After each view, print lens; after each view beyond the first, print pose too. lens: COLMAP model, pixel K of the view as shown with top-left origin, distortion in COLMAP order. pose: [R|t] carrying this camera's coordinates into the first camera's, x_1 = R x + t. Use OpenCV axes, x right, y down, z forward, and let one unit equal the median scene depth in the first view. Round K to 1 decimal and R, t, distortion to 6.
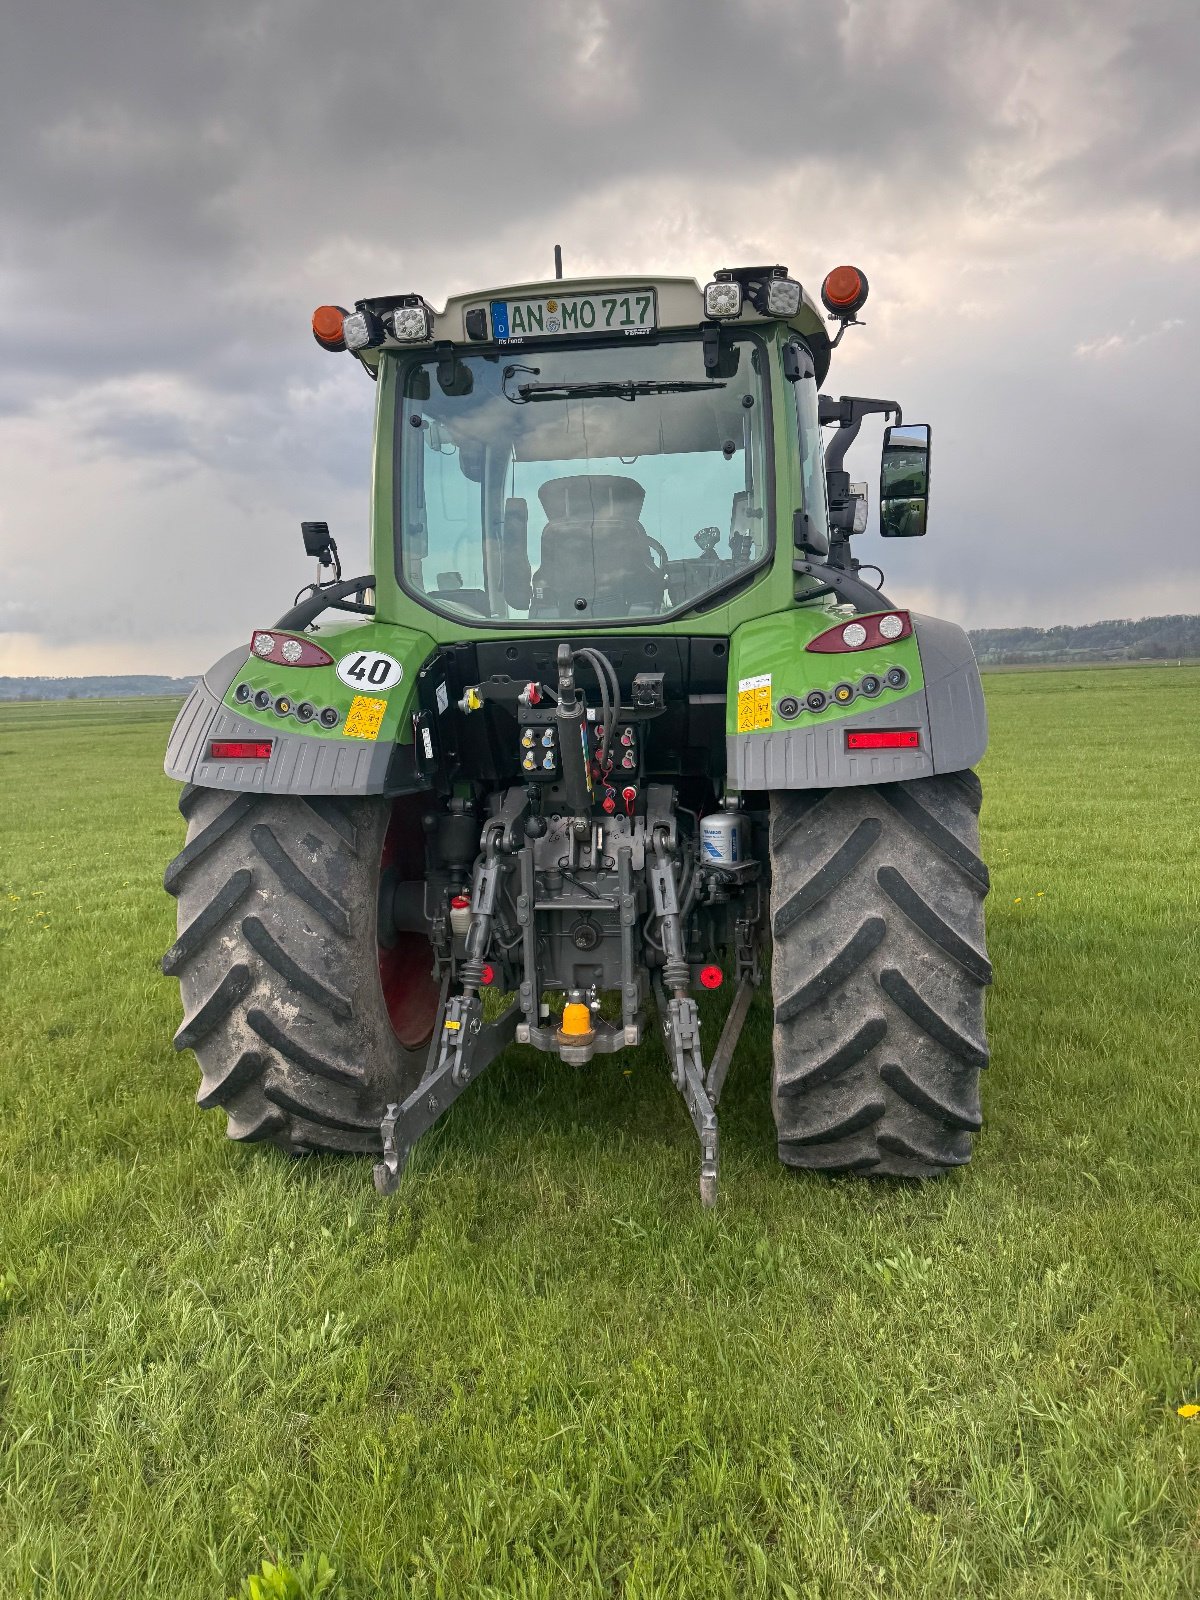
lens RADIAL K [[1139.8, 0, 594.3], [0, 1139.8, 778.4], [0, 0, 1]] dist [0.034629, -0.045406]
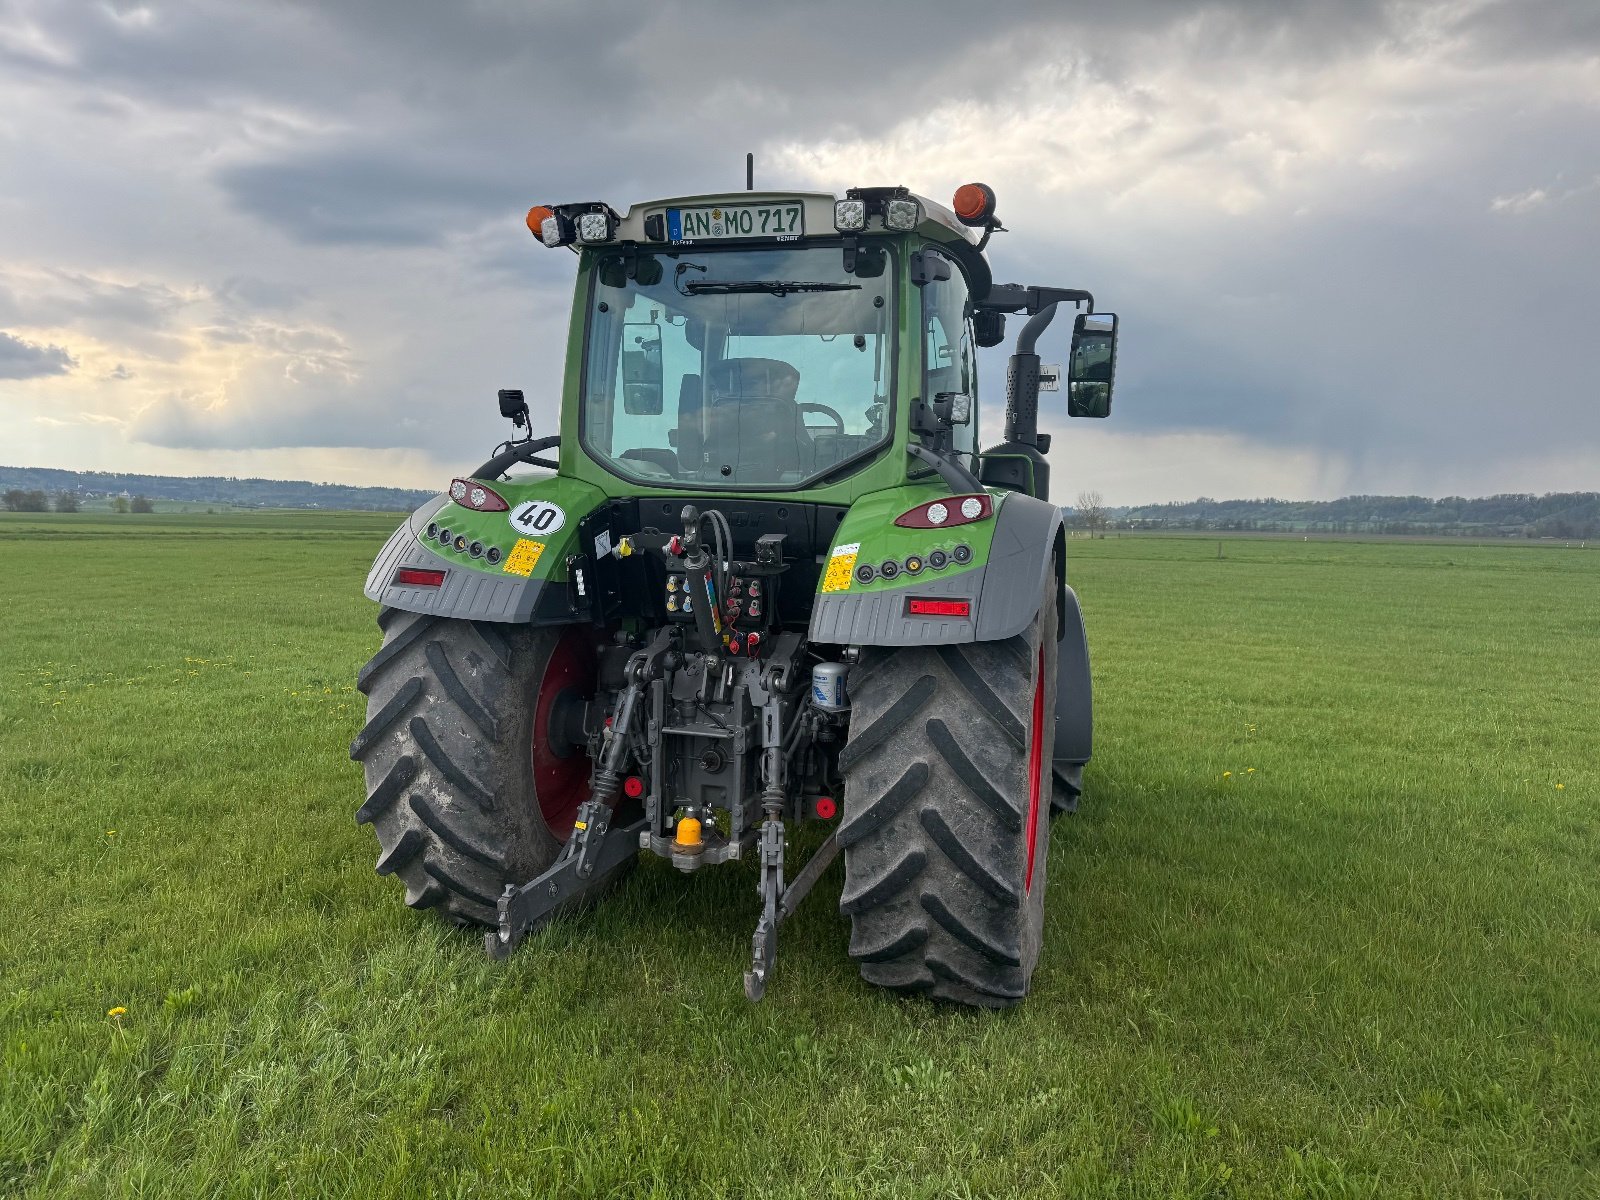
lens RADIAL K [[1139.8, 0, 774.1], [0, 1139.8, 588.7], [0, 0, 1]] dist [0.034629, -0.045406]
pose [[0.986542, 0.068370, -0.148525, 0.220424], [-0.072049, 0.997210, -0.019526, -0.015687], [0.146776, 0.029964, 0.988716, -0.126876]]
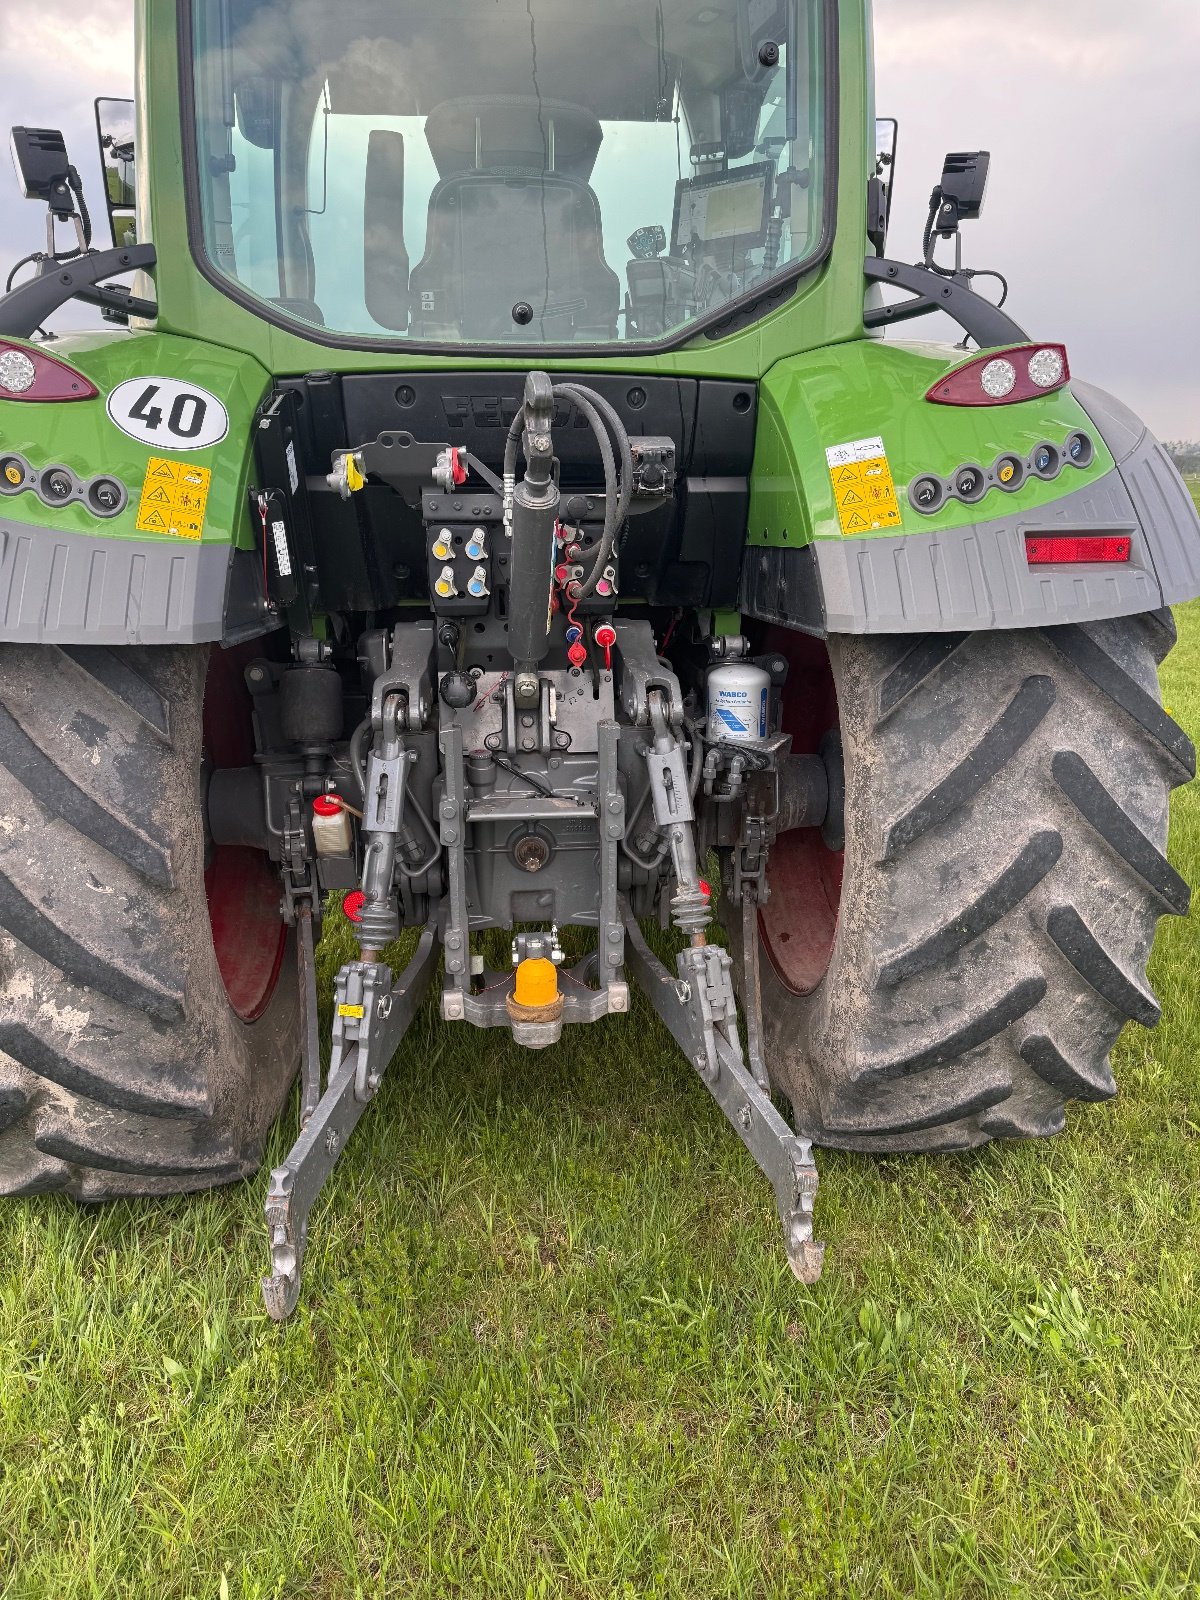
lens RADIAL K [[1139.8, 0, 594.3], [0, 1139.8, 817.9], [0, 0, 1]] dist [0.034629, -0.045406]
pose [[0.970487, -0.044766, 0.236963, -0.134124], [-0.000423, 0.982302, 0.187304, -0.005813], [-0.241154, -0.181876, 0.953292, 0.376621]]
